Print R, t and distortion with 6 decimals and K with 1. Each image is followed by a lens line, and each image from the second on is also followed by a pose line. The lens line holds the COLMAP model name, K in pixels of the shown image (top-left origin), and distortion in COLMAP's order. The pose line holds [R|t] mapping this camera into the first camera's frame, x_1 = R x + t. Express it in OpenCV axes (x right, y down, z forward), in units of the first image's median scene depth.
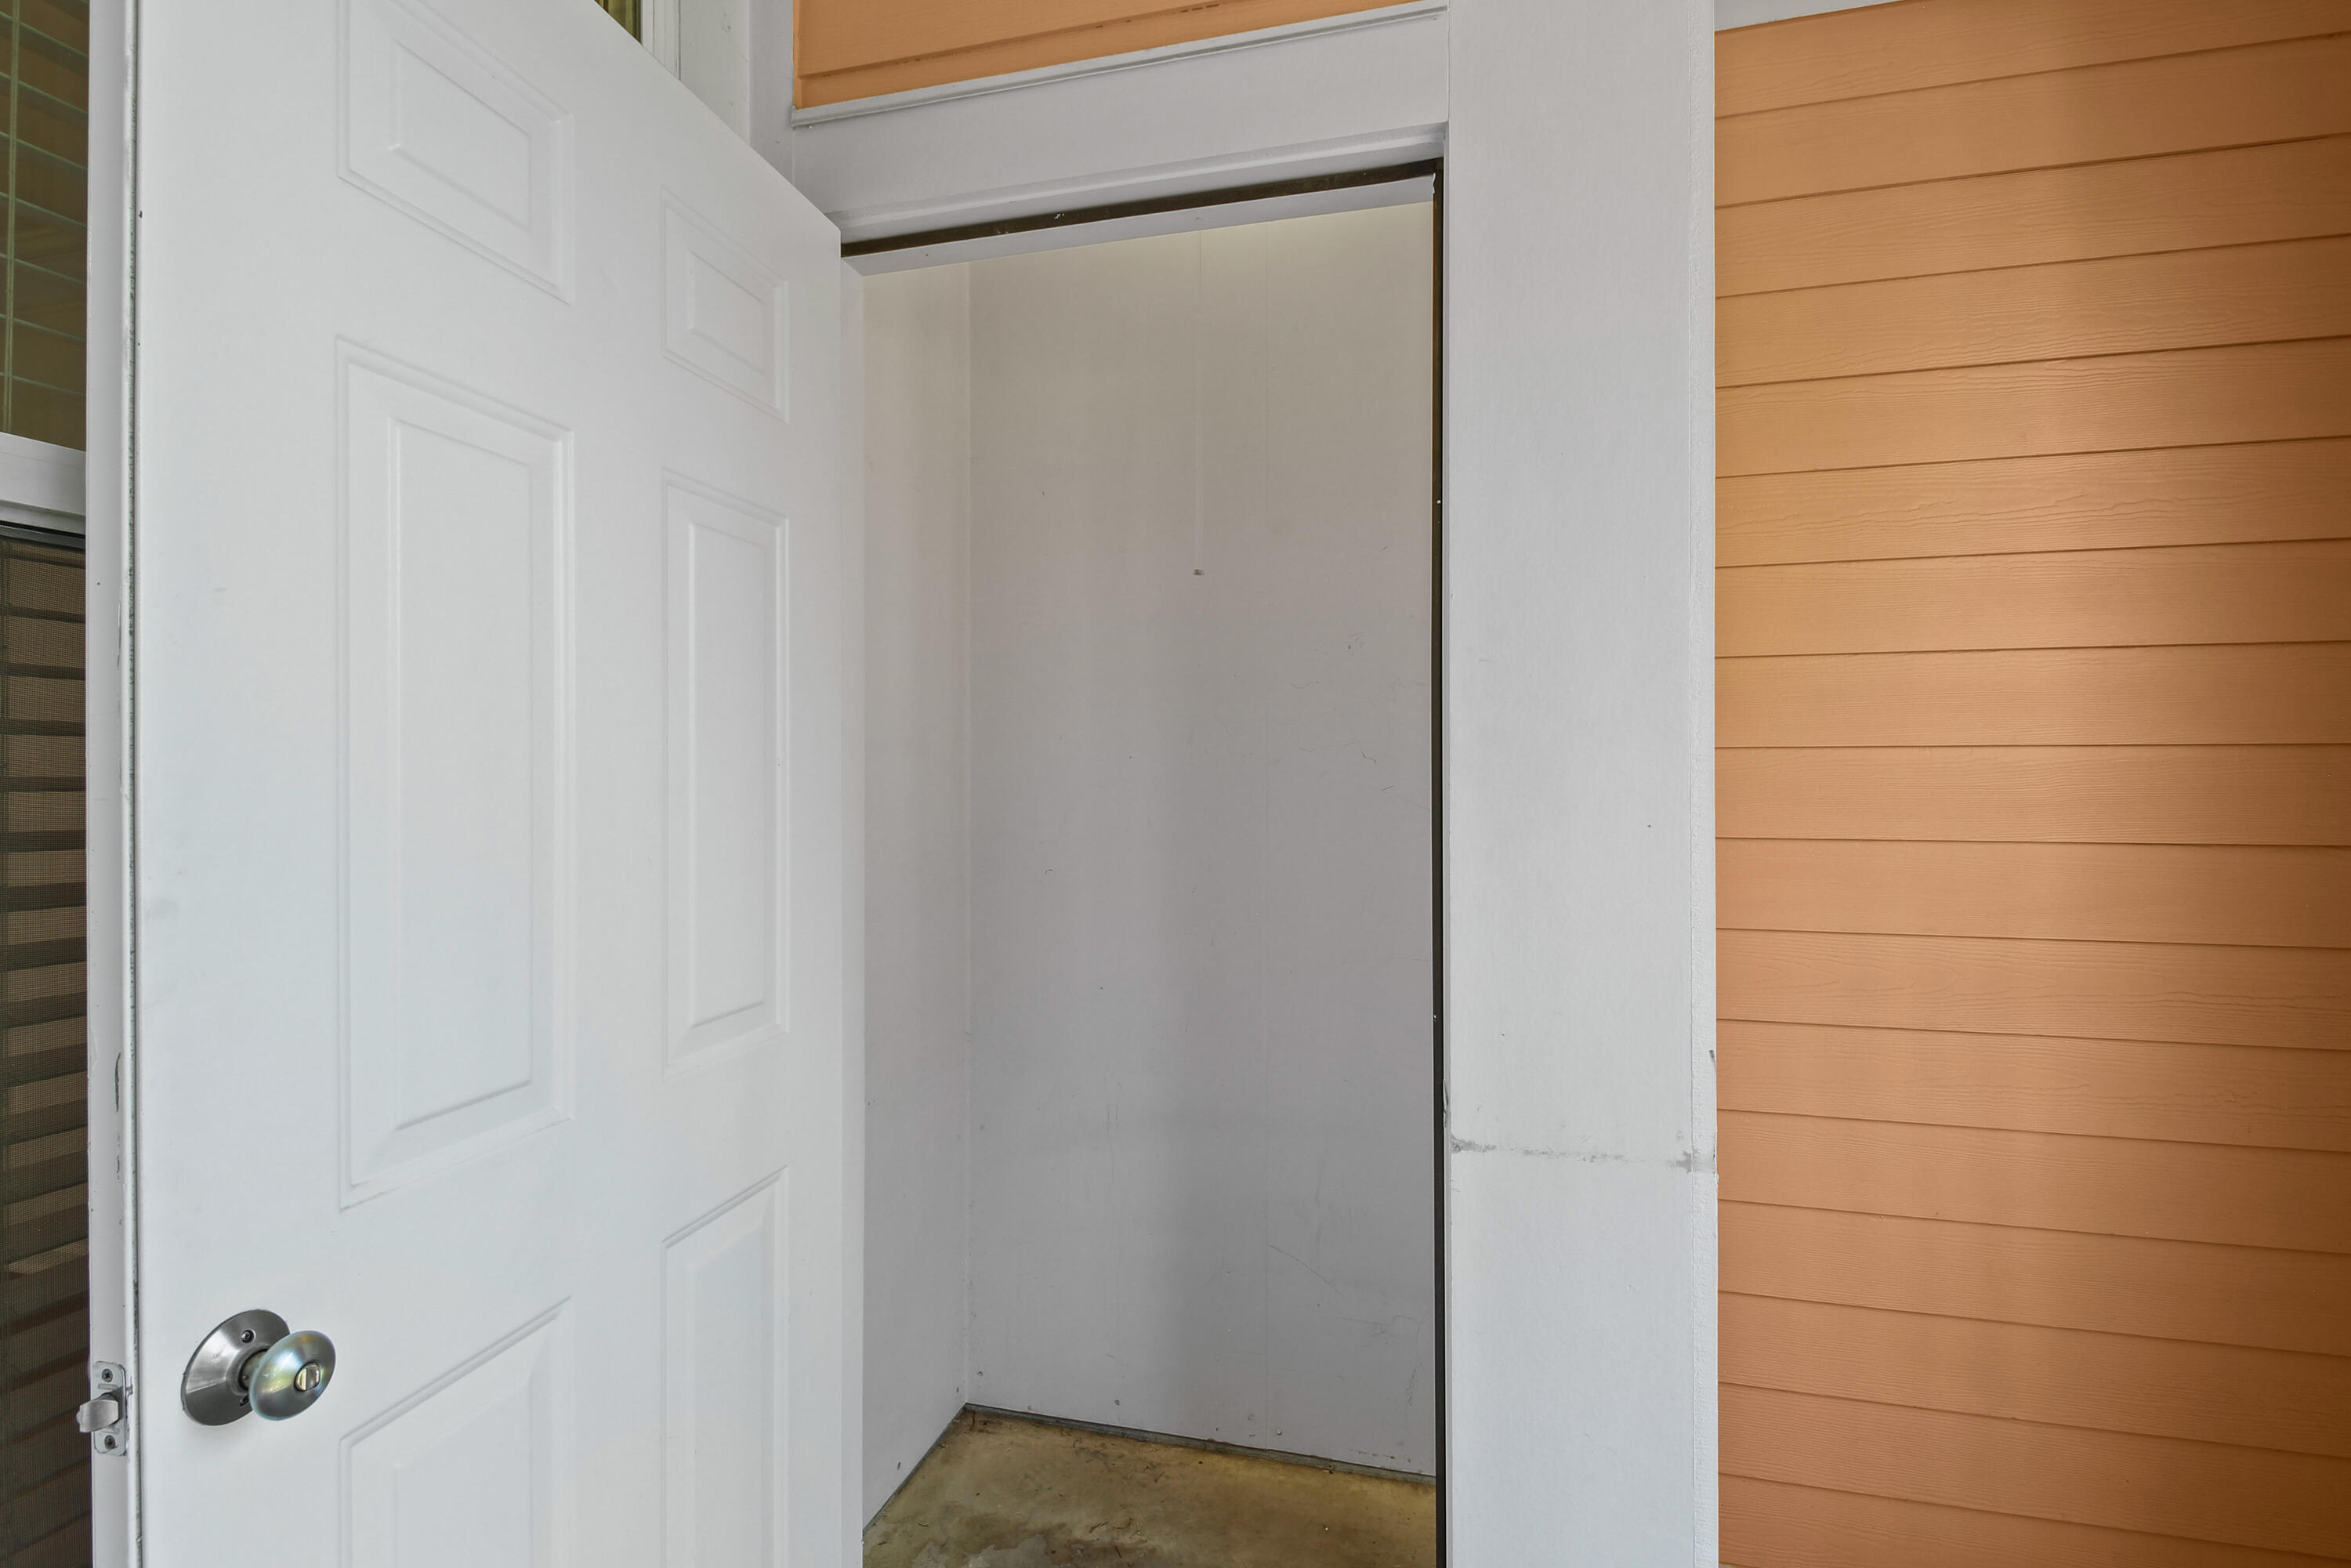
lens RADIAL K [[1038.7, 0, 1175.5], [0, 1038.7, 784.0], [0, 0, 1]] dist [0.000686, 0.000047]
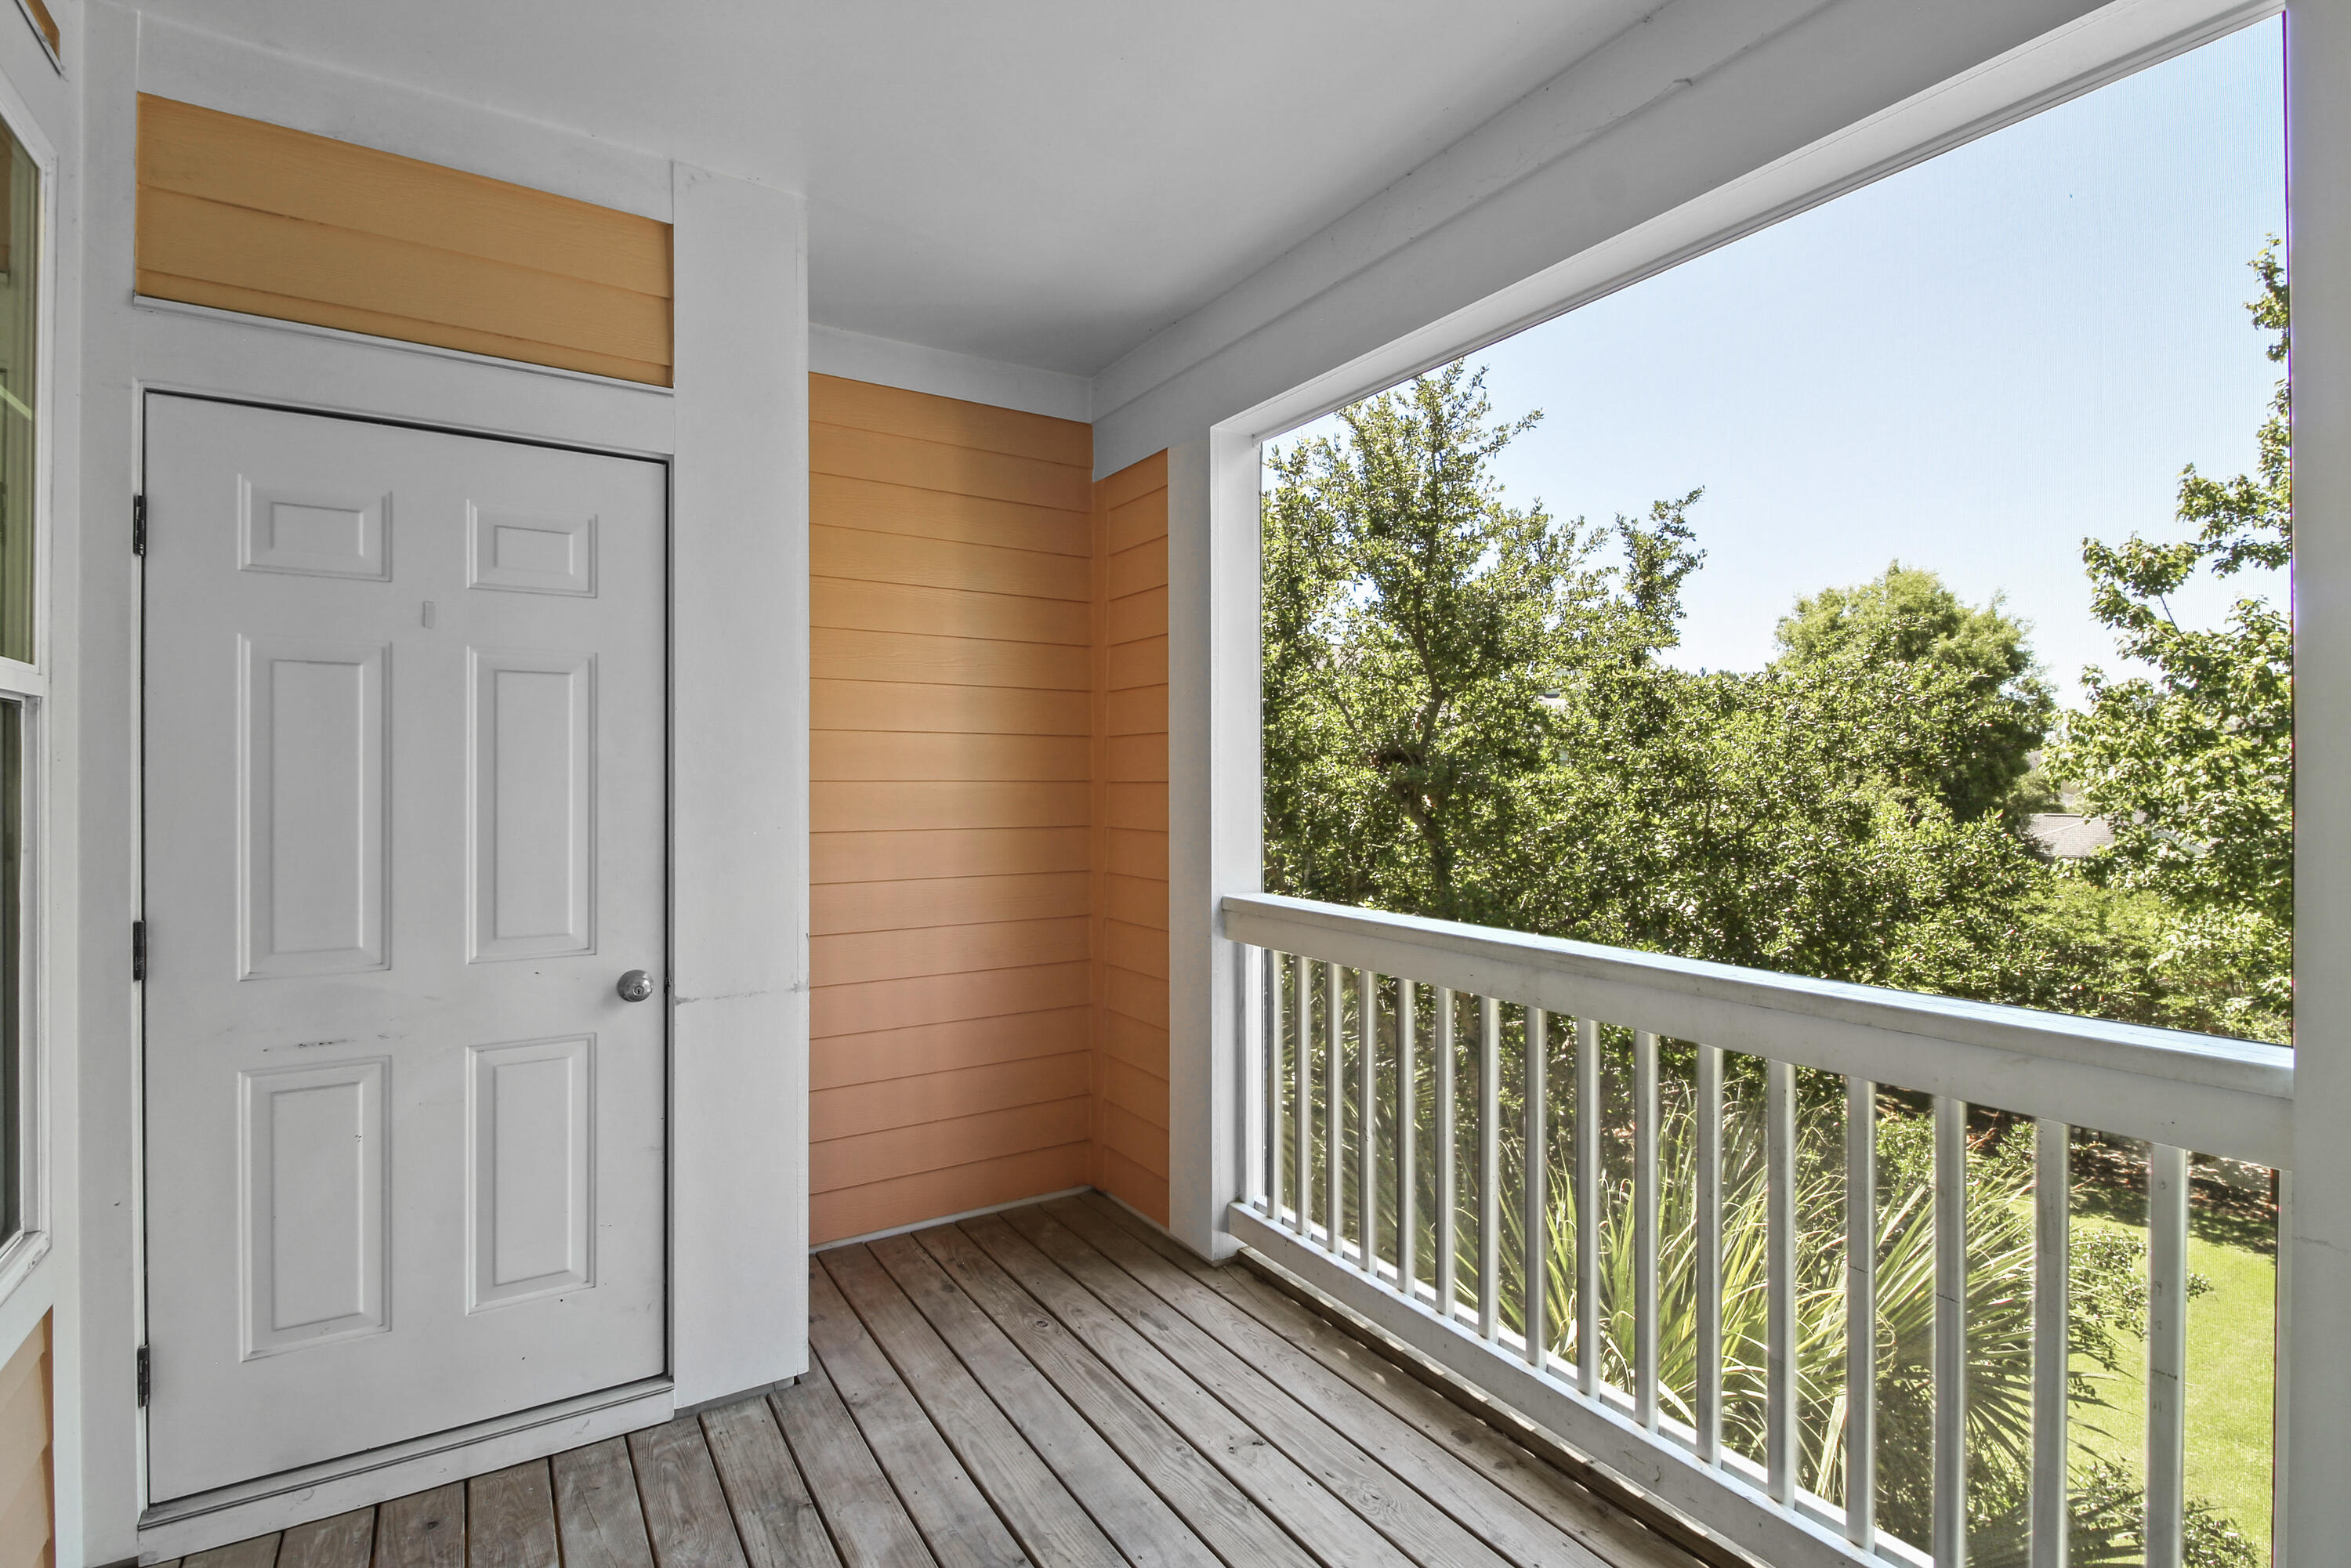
lens RADIAL K [[1109.7, 0, 1175.5], [0, 1109.7, 784.0], [0, 0, 1]] dist [0.000465, 0.000017]
pose [[0.698215, 0.000462, 0.715888, -0.449104], [-0.001636, 0.999998, 0.000951, -0.037058], [-0.715886, -0.001835, 0.698214, -0.865975]]
